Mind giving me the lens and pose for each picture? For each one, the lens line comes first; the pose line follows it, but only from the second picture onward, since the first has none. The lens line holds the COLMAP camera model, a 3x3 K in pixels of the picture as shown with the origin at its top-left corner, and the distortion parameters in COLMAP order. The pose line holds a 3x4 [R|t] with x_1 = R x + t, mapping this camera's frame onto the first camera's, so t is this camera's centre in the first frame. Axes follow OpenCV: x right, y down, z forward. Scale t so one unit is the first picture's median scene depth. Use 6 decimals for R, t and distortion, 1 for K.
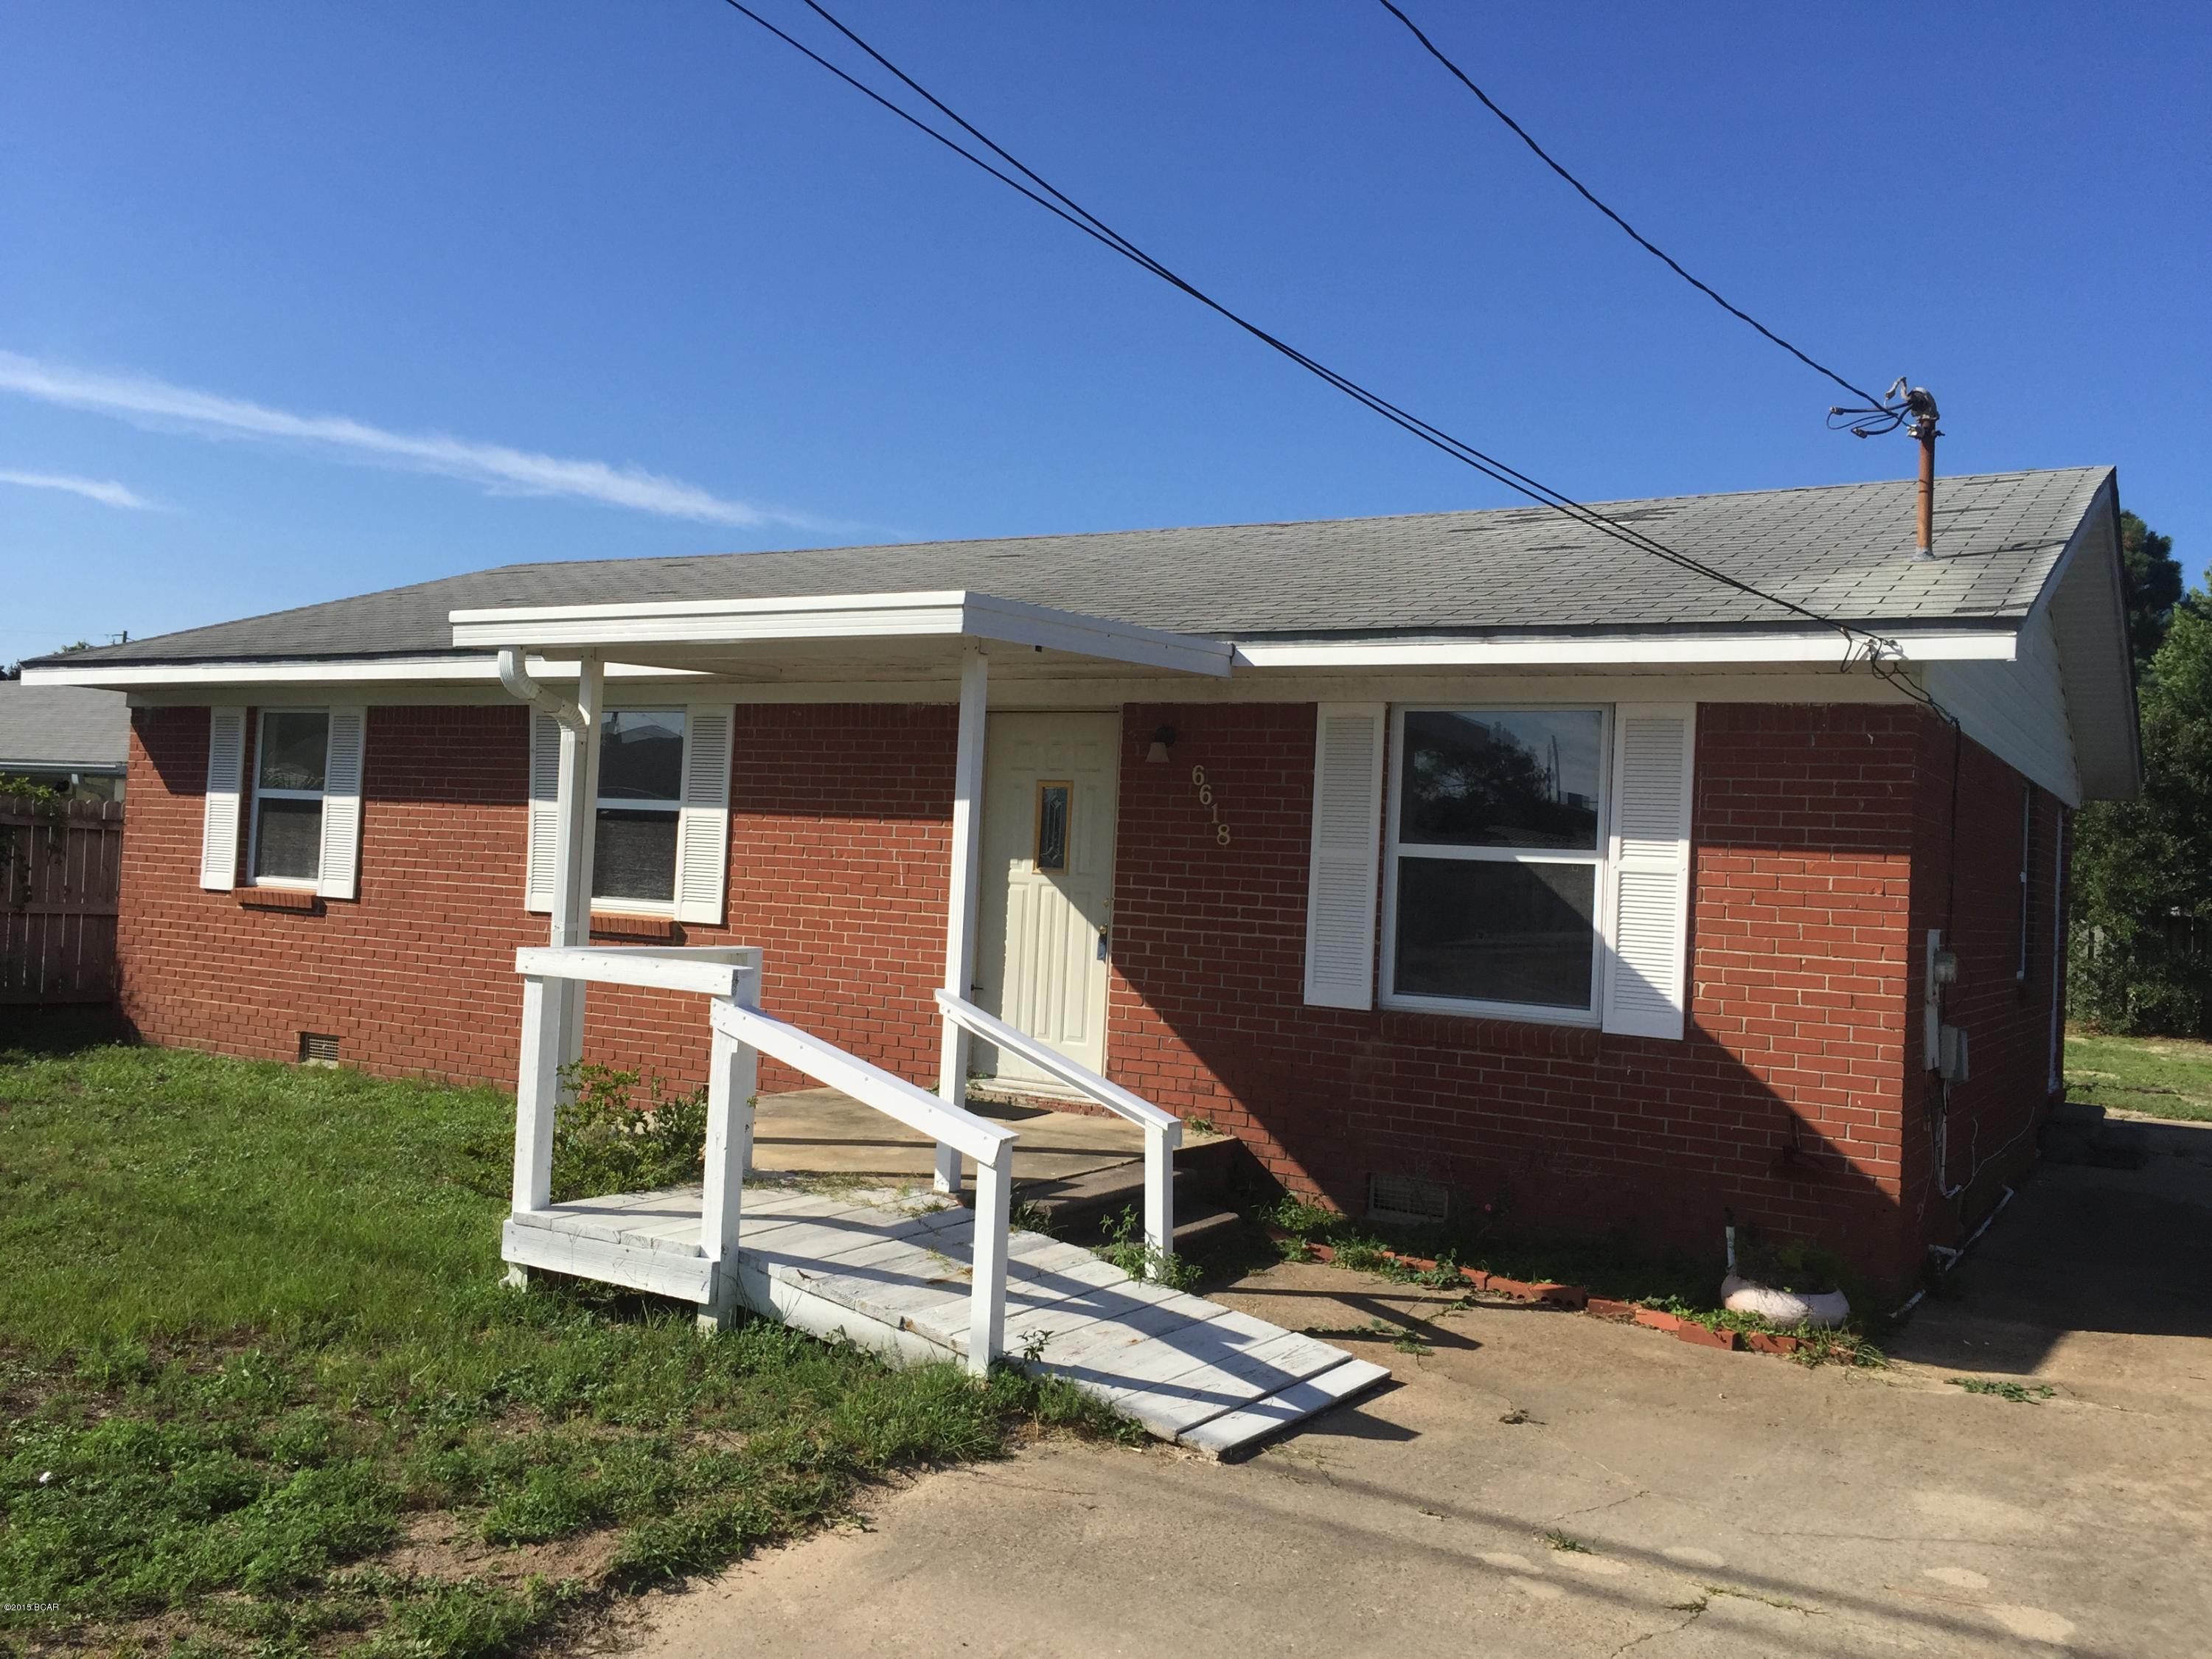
lens RADIAL K [[1931.4, 0, 1199.0], [0, 1931.4, 834.6], [0, 0, 1]] dist [0.072641, -0.001019]
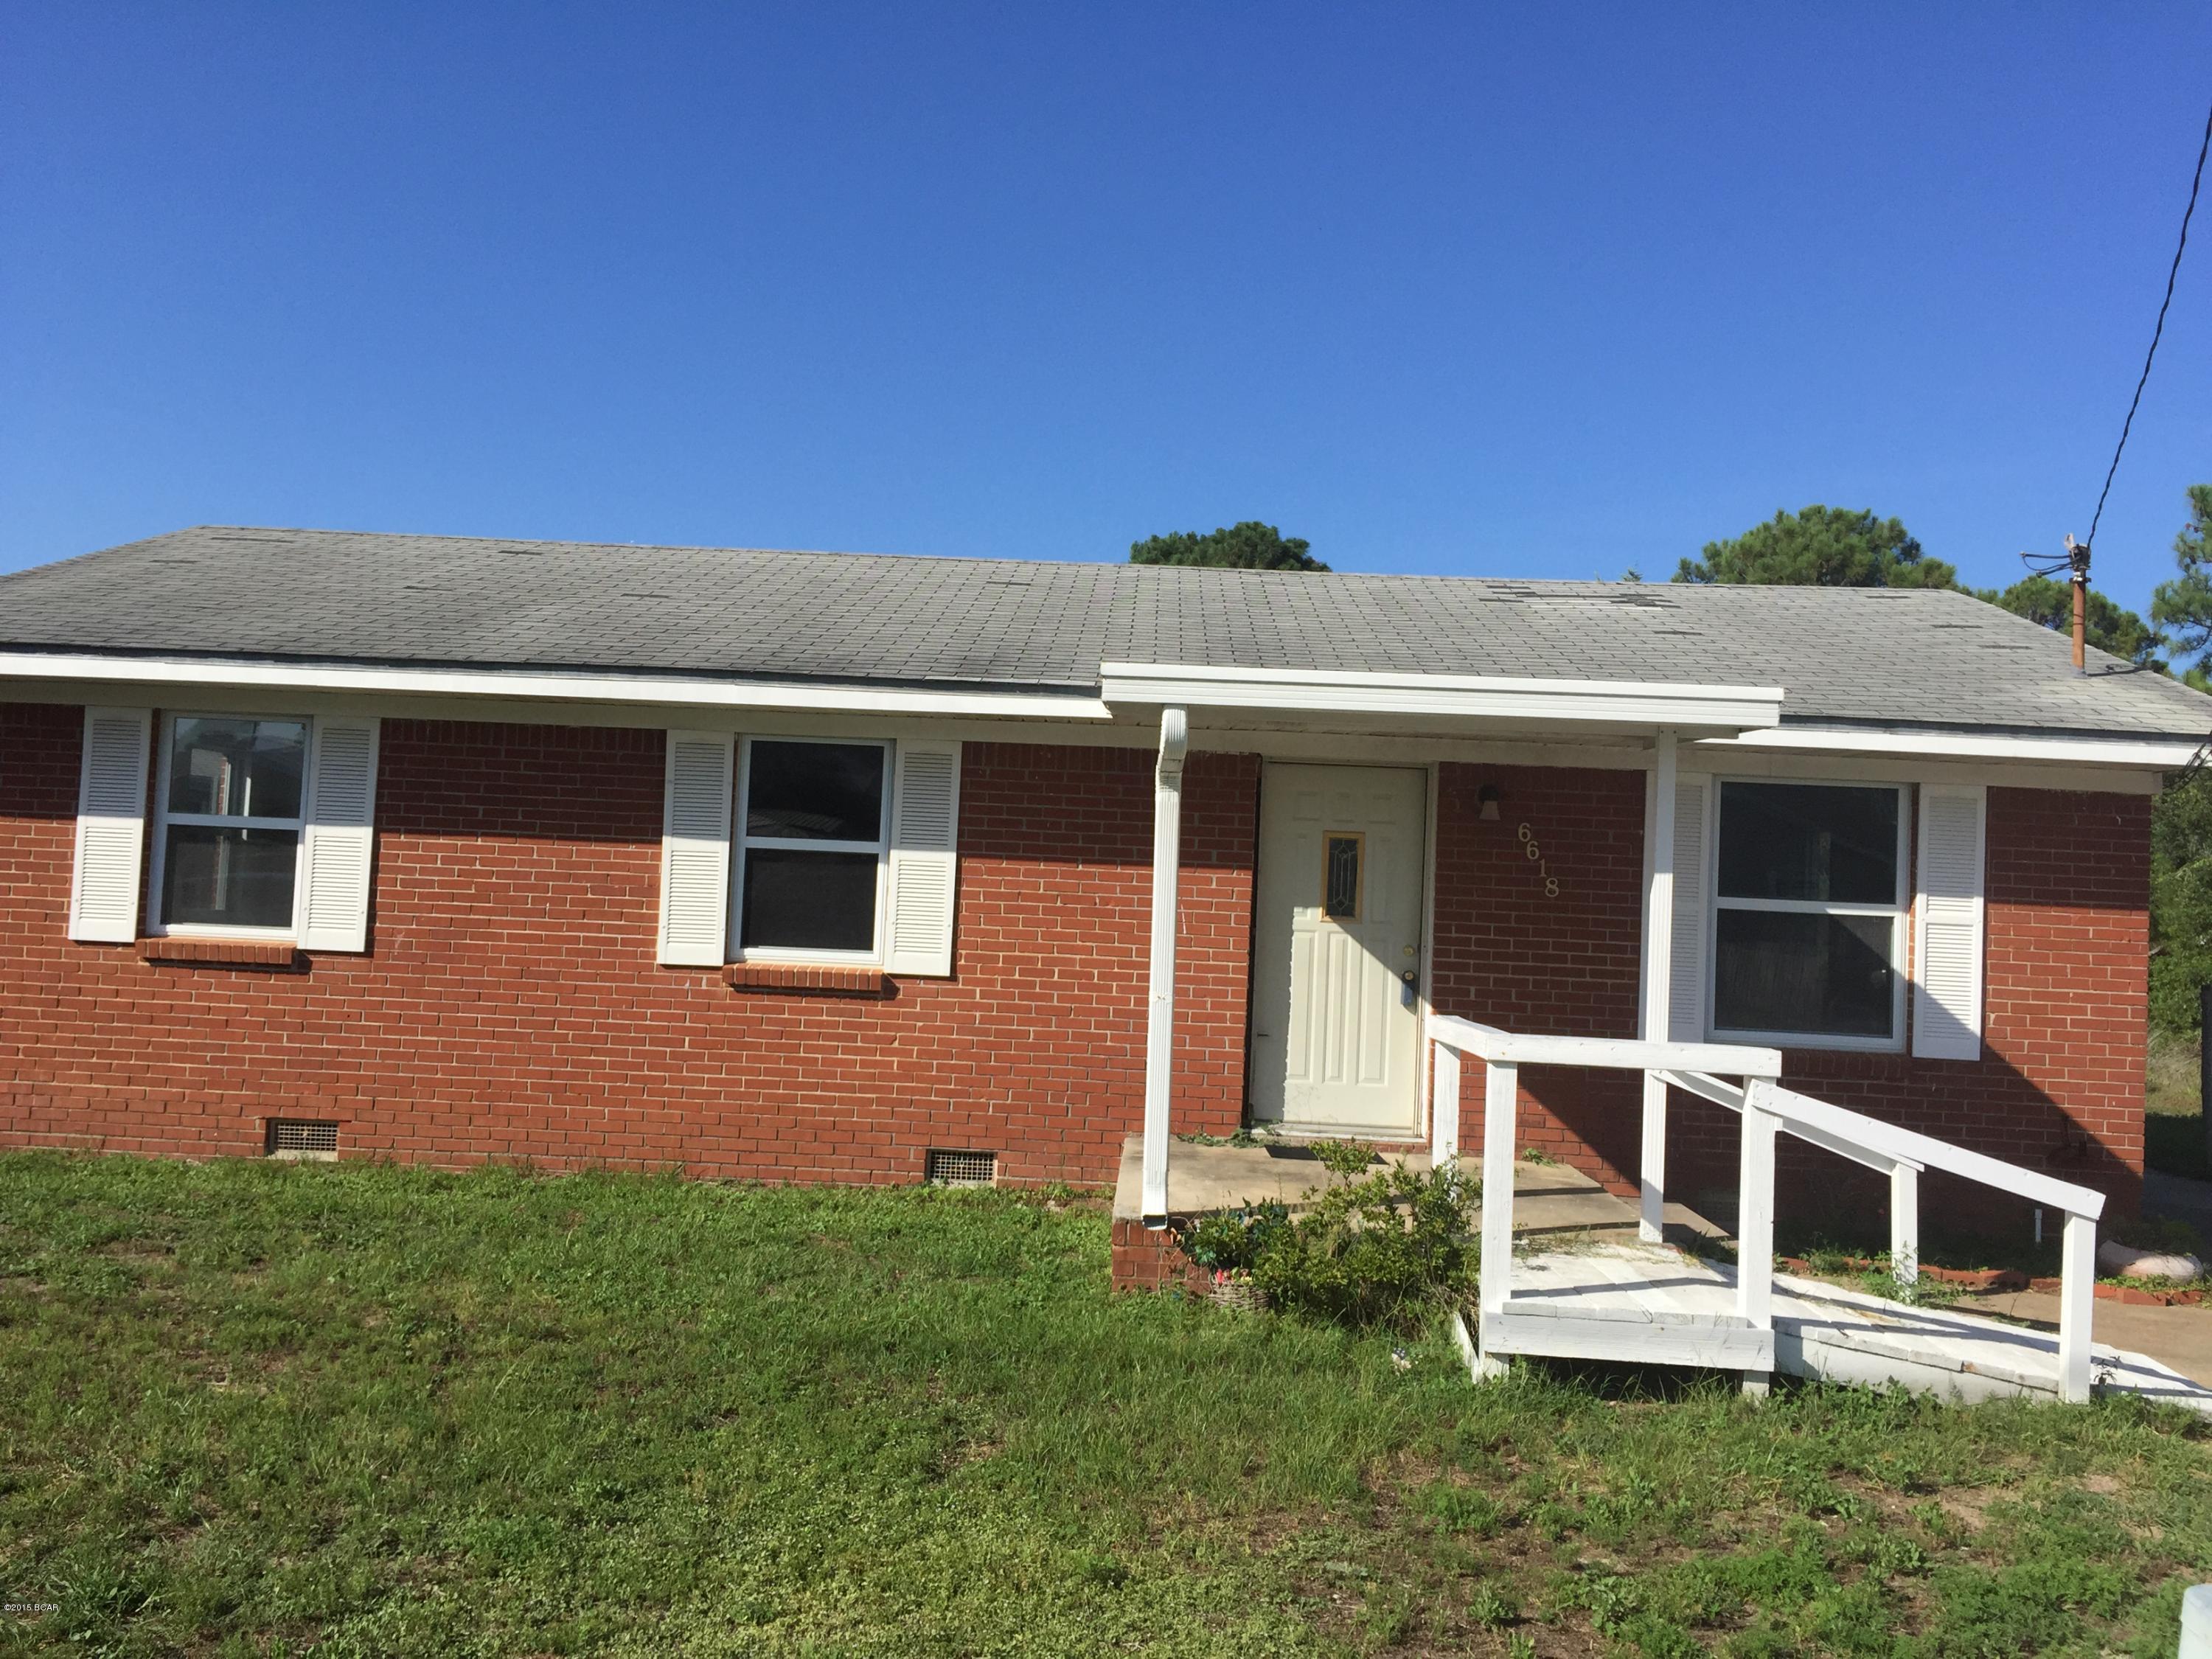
lens RADIAL K [[1891.7, 0, 1106.0], [0, 1891.7, 829.5], [0, 0, 1]] dist [0.102262, -0.131578]
pose [[0.867634, 0.008159, 0.497137, -0.742143], [-0.012517, 0.999907, 0.005436, -0.035529], [-0.497046, -0.010939, 0.867655, 0.196095]]
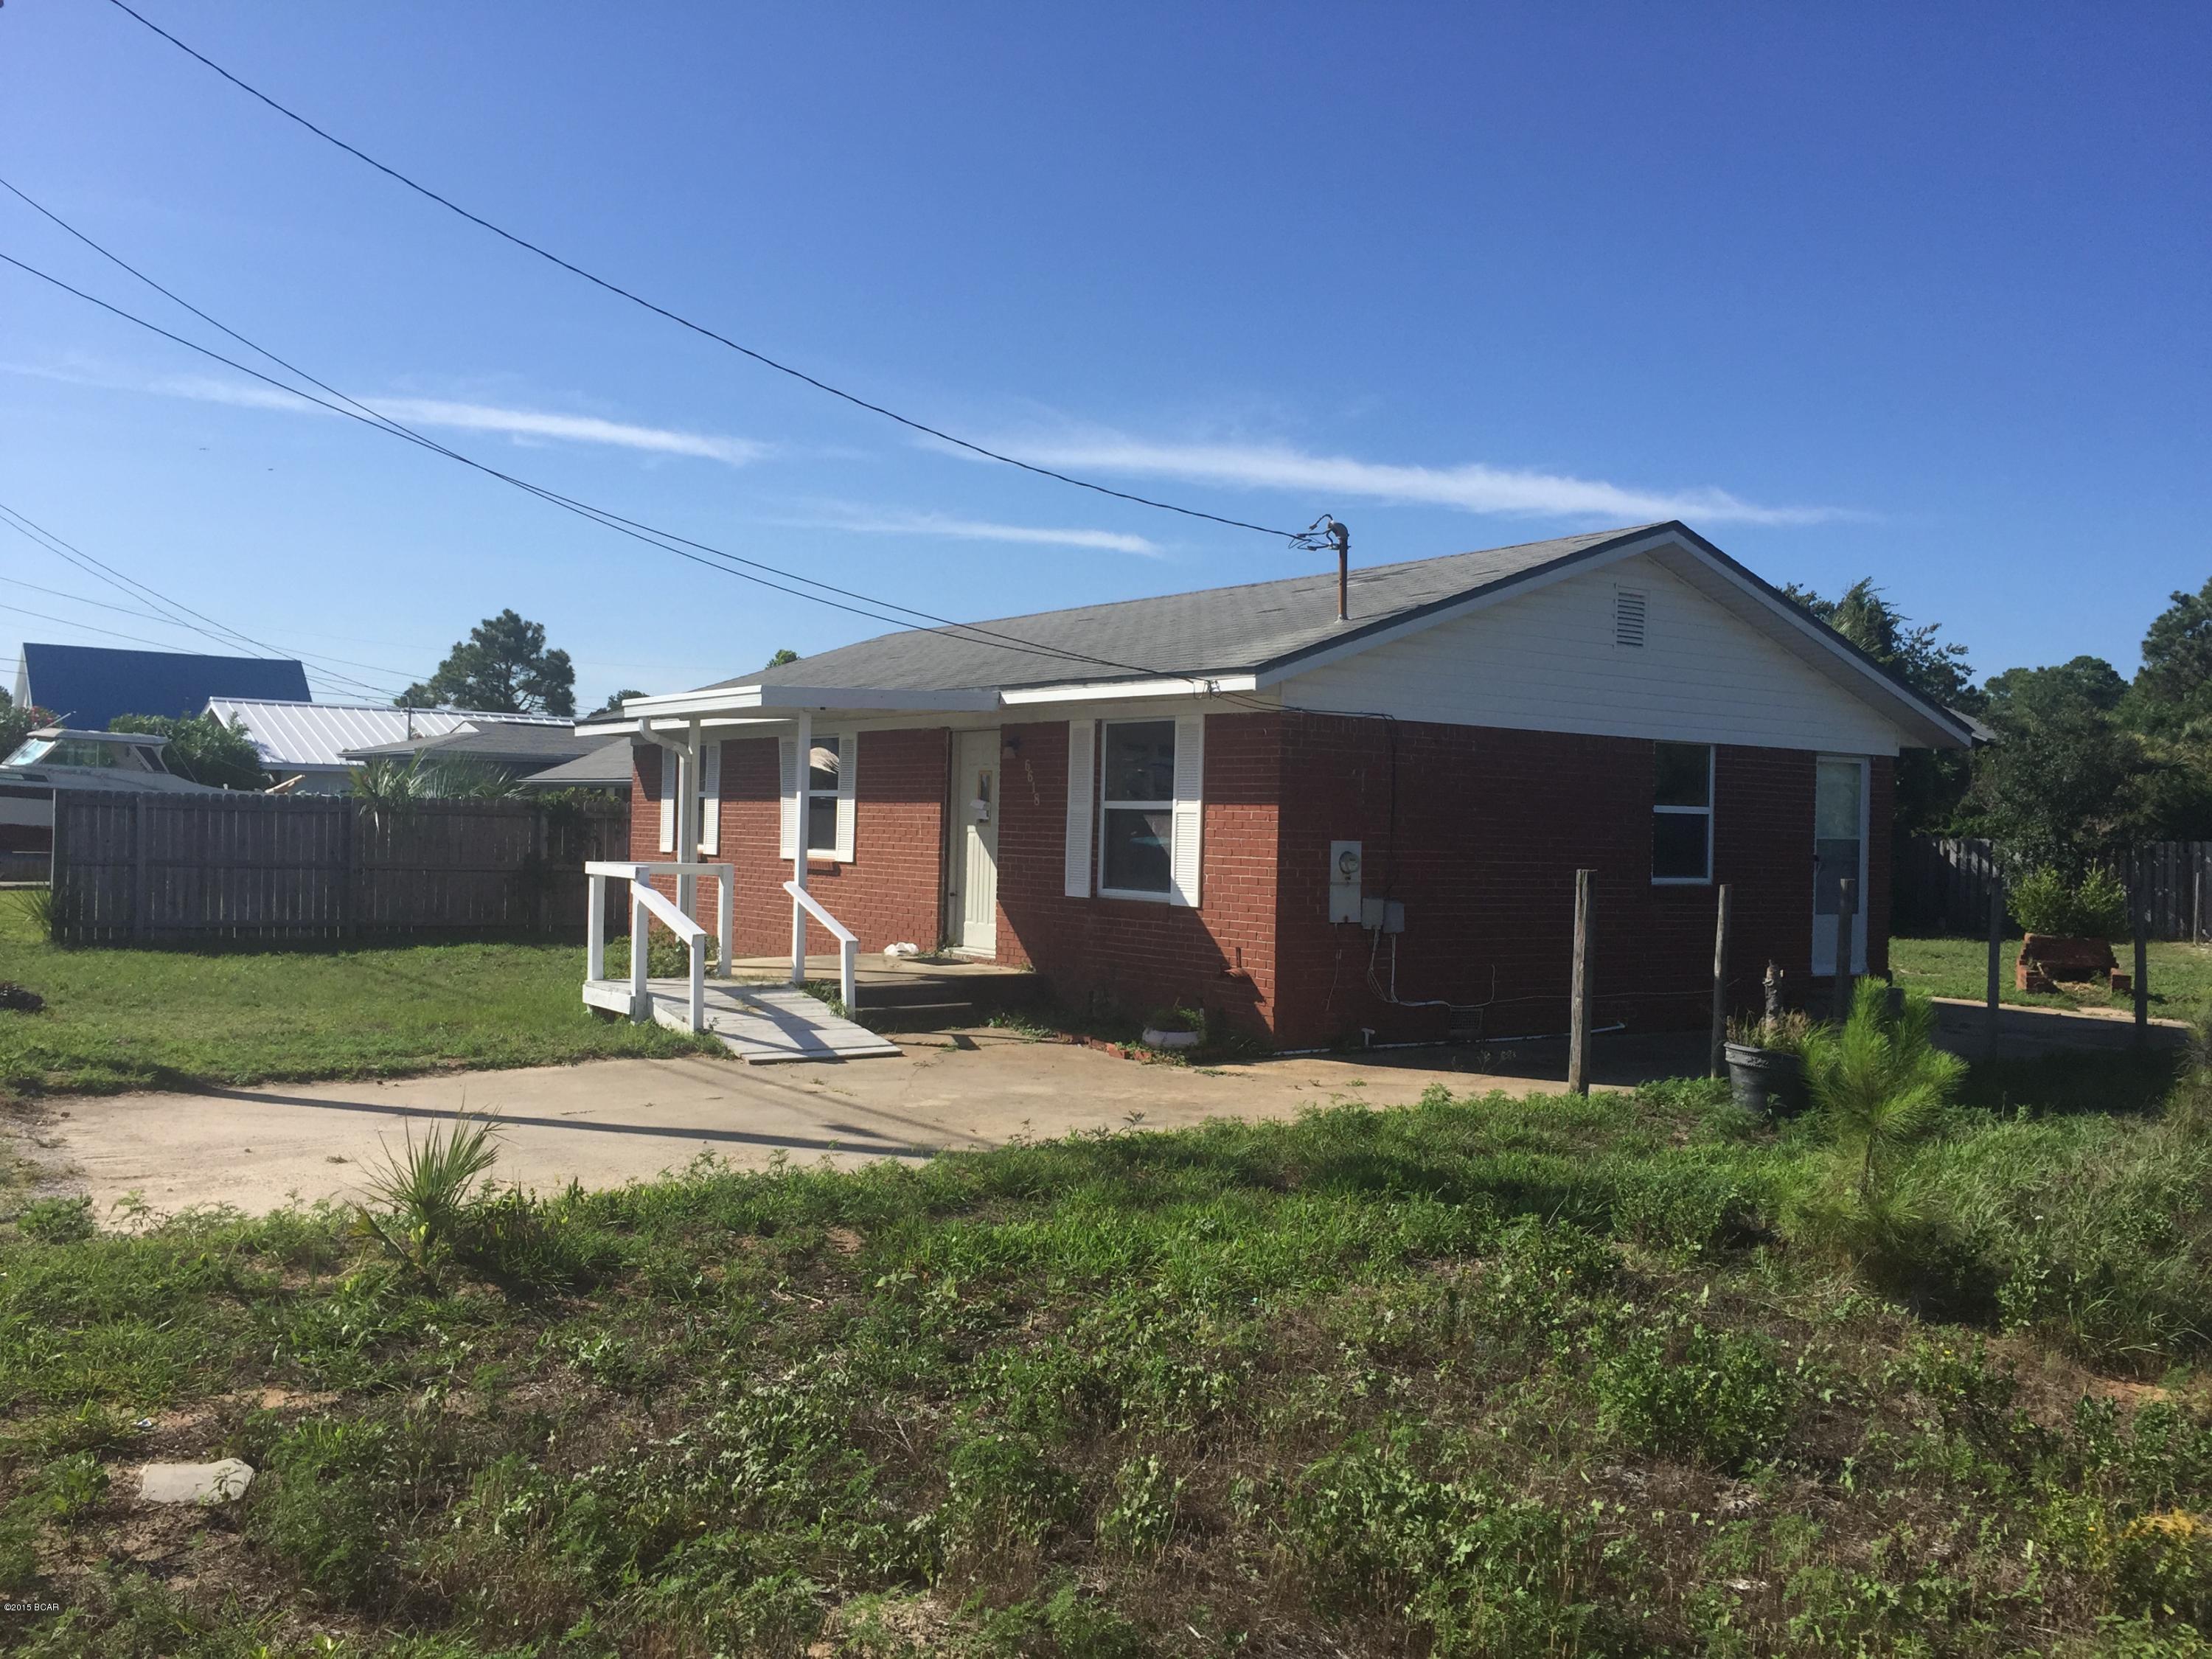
lens RADIAL K [[1931.4, 0, 1199.0], [0, 1931.4, 834.6], [0, 0, 1]] dist [0.072641, -0.001019]
pose [[0.921489, -0.027670, -0.387418, 0.817124], [0.030921, 0.999519, 0.002160, 0.032519], [0.387172, -0.013970, 0.921902, -0.537033]]
